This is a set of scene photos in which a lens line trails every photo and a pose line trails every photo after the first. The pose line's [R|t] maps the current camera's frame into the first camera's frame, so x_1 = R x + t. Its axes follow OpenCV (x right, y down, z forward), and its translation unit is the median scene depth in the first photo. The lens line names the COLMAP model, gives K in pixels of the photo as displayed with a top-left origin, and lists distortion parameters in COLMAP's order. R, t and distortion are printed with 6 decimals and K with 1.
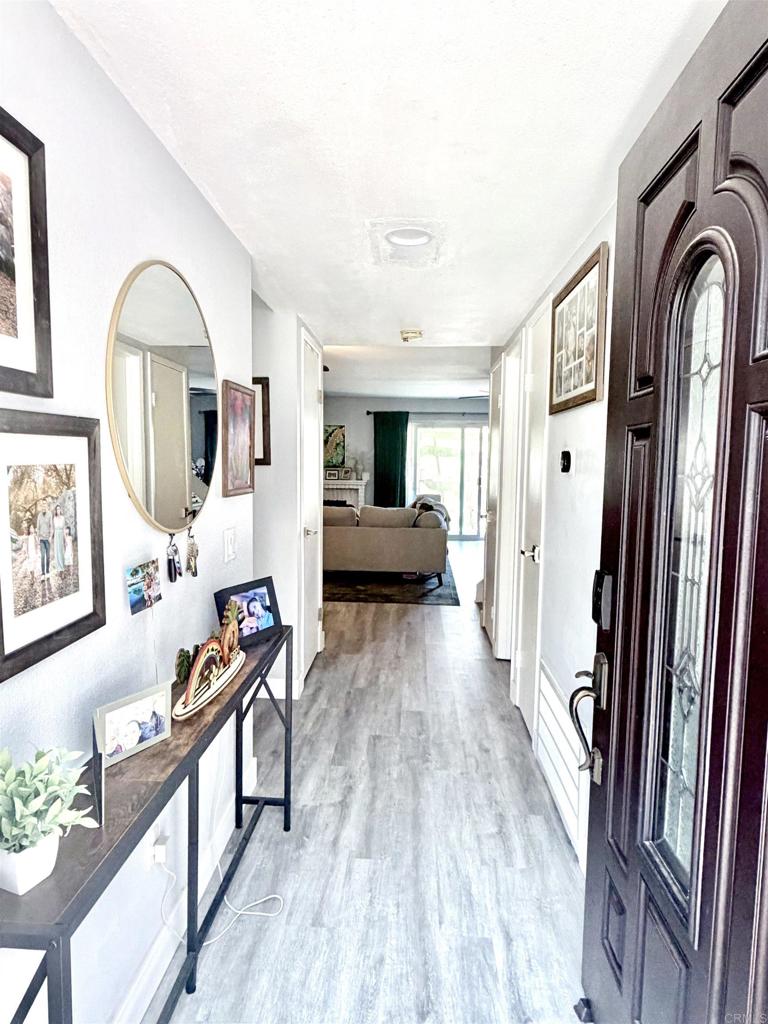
lens RADIAL K [[594.5, 0, 386.5], [0, 594.5, 511.0], [0, 0, 1]] dist [-0.003236, -0.000146]
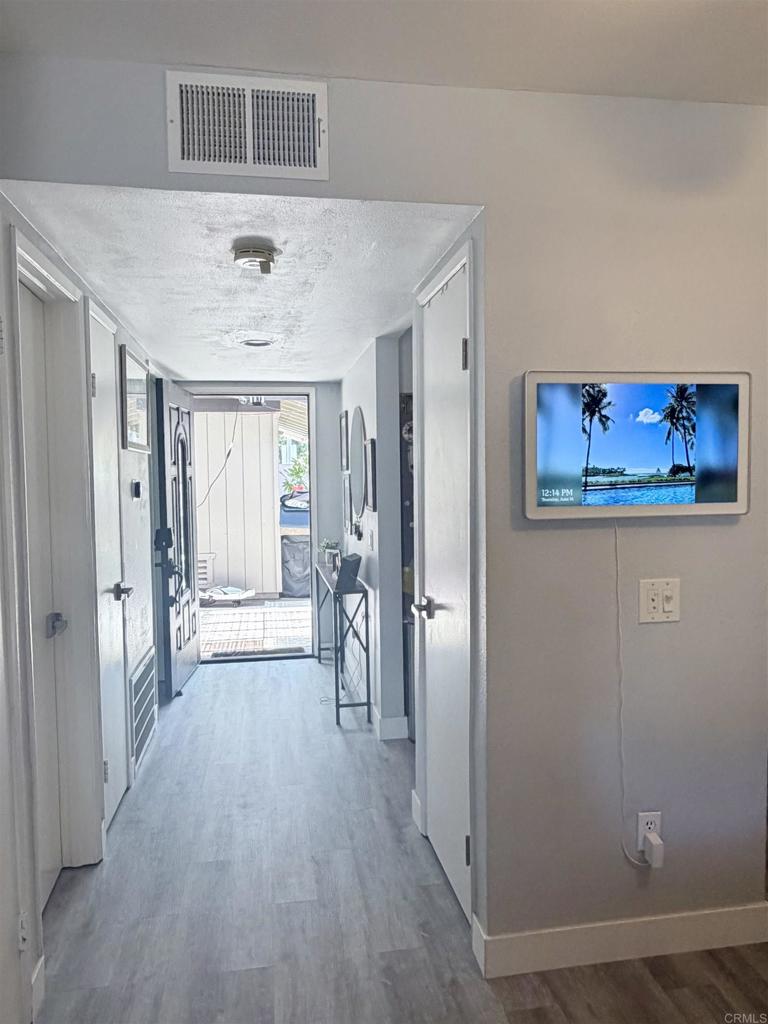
lens RADIAL K [[721.0, 0, 386.0], [0, 721.0, 511.3], [0, 0, 1]] dist [0.033388, -0.036482]
pose [[-0.976448, 0.009440, -0.215548, 0.044817], [-0.019680, 0.990981, 0.132549, -0.106167], [0.214855, 0.133669, -0.967455, 1.101687]]
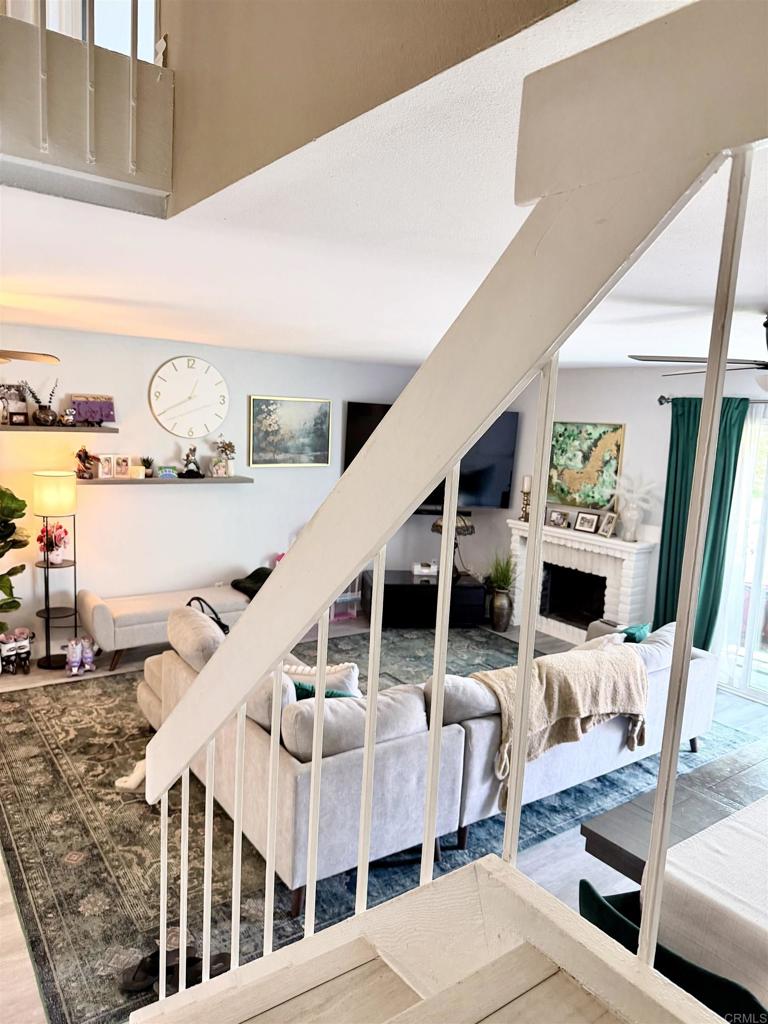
lens RADIAL K [[721.0, 0, 377.7], [0, 721.0, 514.7], [0, 0, 1]] dist [0.033388, -0.036482]
pose [[0.619407, 0.128817, -0.774429, 0.519103], [-0.102269, 0.991281, 0.083090, -0.189594], [0.778380, 0.027733, 0.627180, 0.897869]]
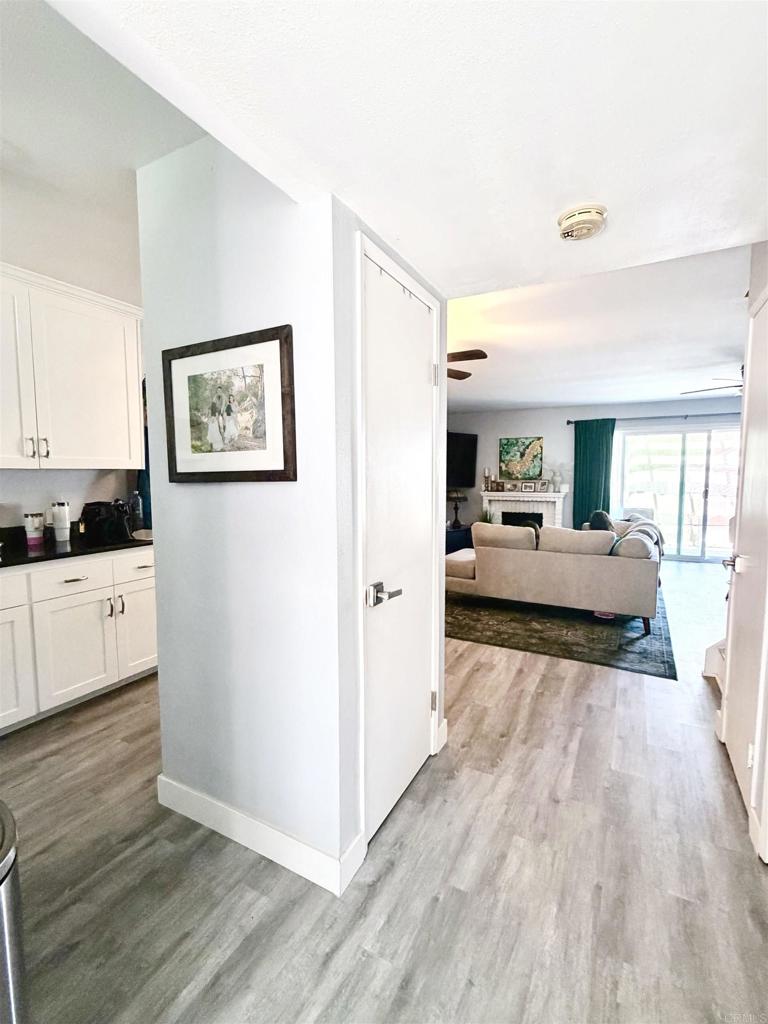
lens RADIAL K [[460.8, 0, 385.7], [0, 460.8, 511.2], [0, 0, 1]] dist [-0.001151, -0.000075]
pose [[0.904301, 0.020678, -0.426393, 0.042441], [-0.022307, 0.999750, 0.001172, -0.030299], [0.426311, 0.008451, 0.904537, 0.377822]]
